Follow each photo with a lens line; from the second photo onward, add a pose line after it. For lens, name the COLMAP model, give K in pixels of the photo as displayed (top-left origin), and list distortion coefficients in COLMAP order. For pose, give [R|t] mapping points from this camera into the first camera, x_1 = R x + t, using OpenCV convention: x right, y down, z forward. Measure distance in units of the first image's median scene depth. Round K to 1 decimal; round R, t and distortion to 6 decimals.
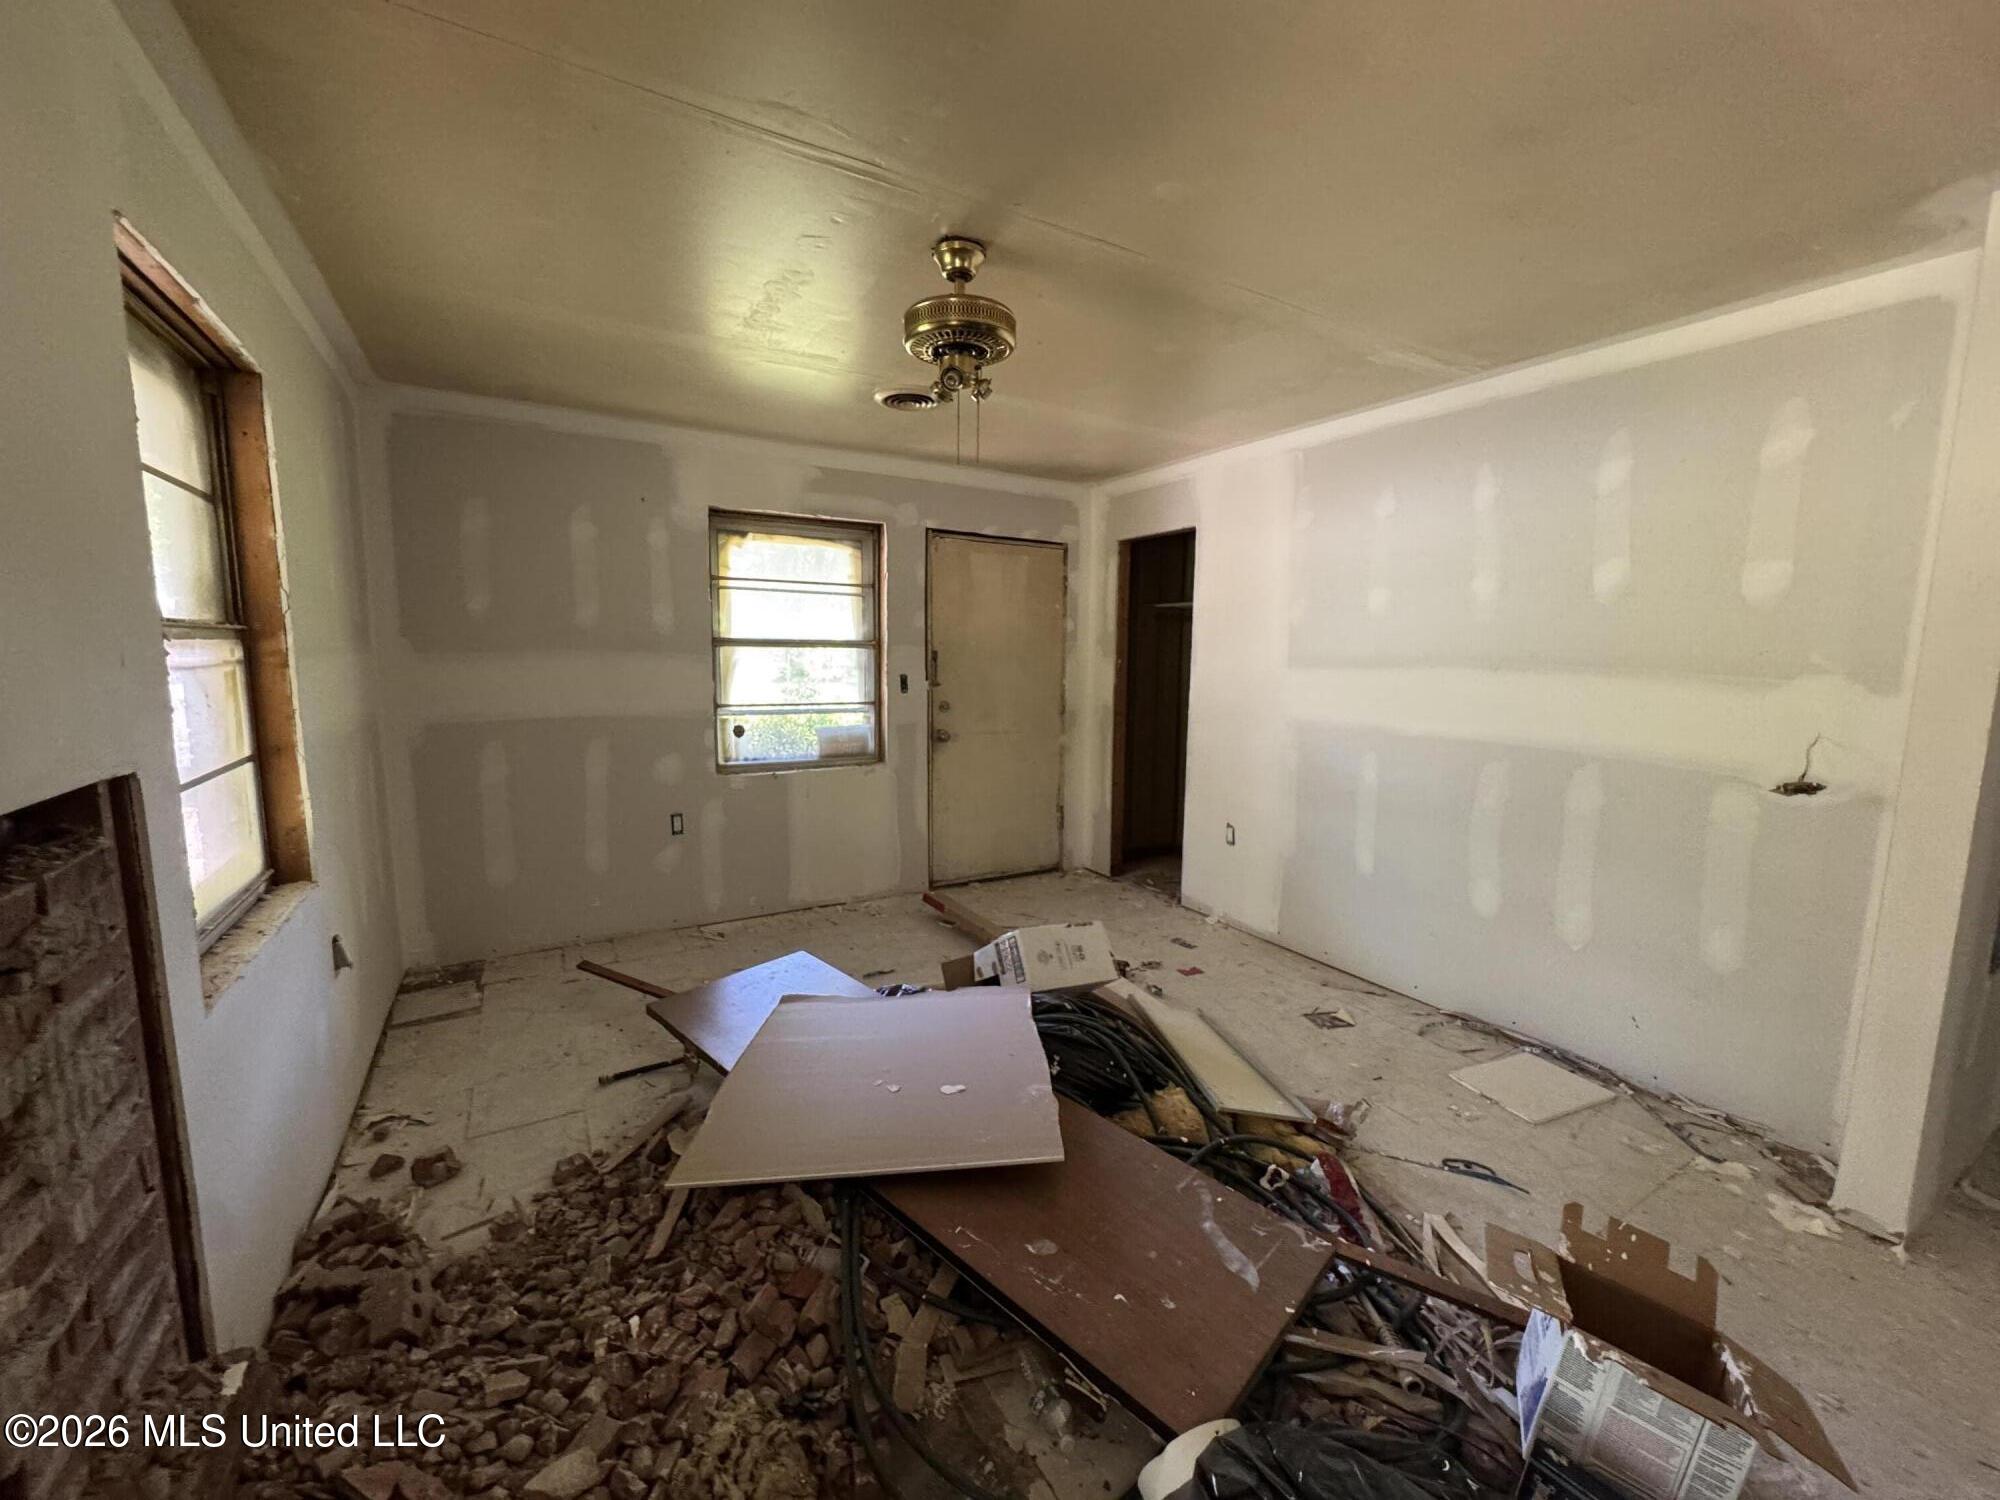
lens RADIAL K [[800.5, 0, 1001.0], [0, 800.5, 753.8], [0, 0, 1]] dist [-0.002339, -0.000060]
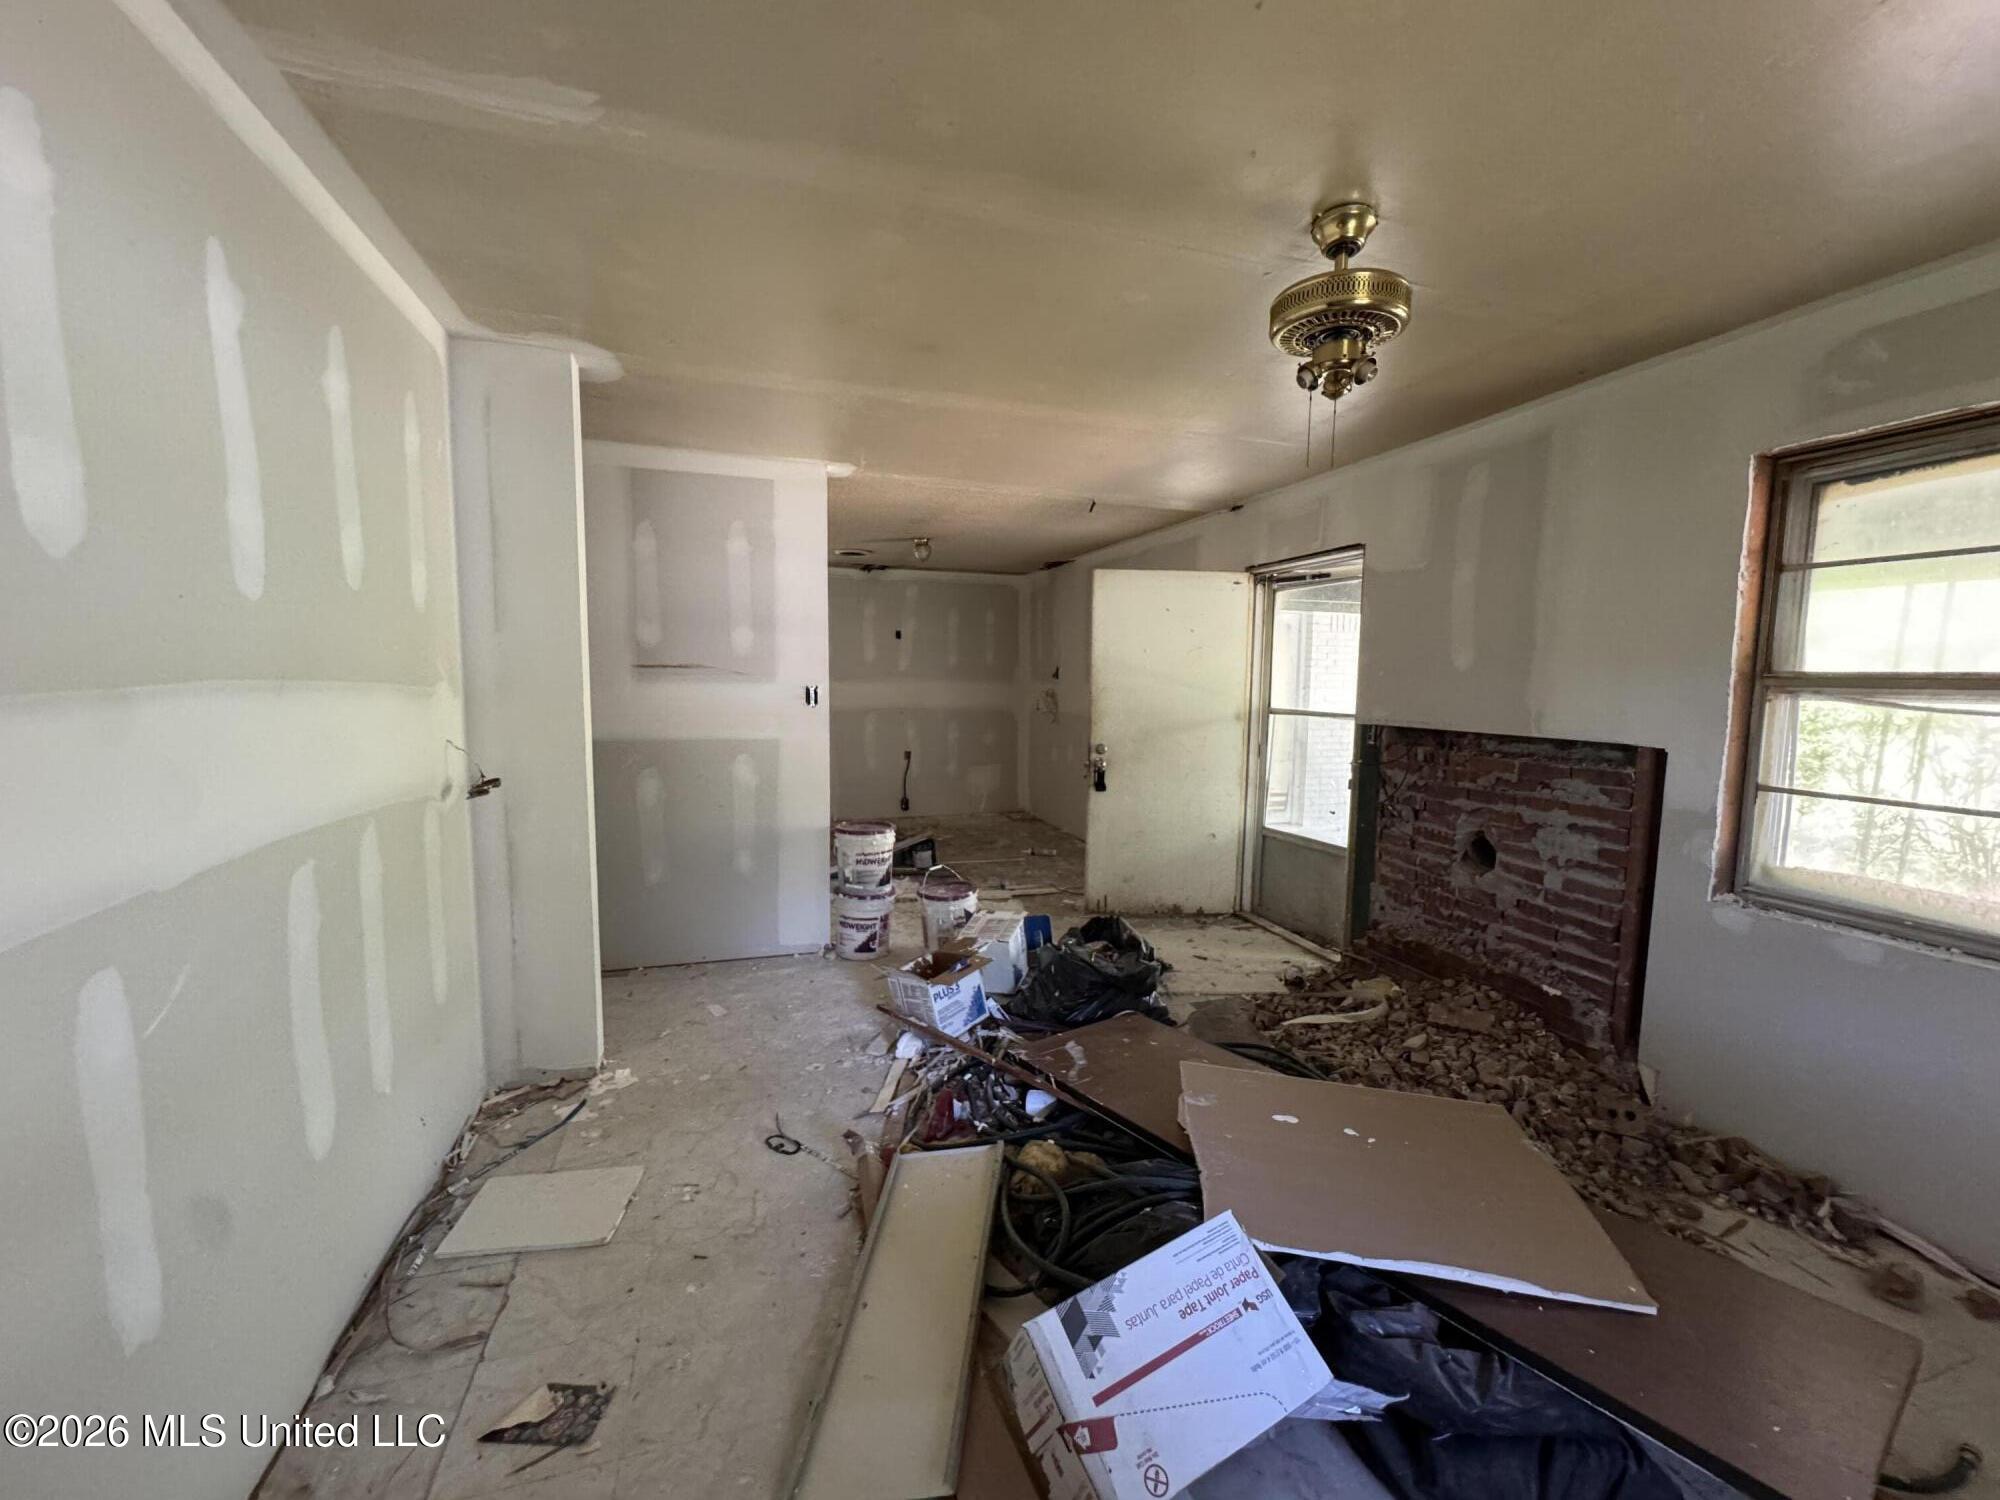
lens RADIAL K [[800.5, 0, 993.4], [0, 800.5, 747.7], [0, 0, 1]] dist [-0.002339, -0.000060]
pose [[-0.973539, -0.045725, 0.223899, 0.085971], [0.004061, 0.976161, 0.217010, -0.228840], [-0.228484, 0.212177, -0.950145, 1.760802]]
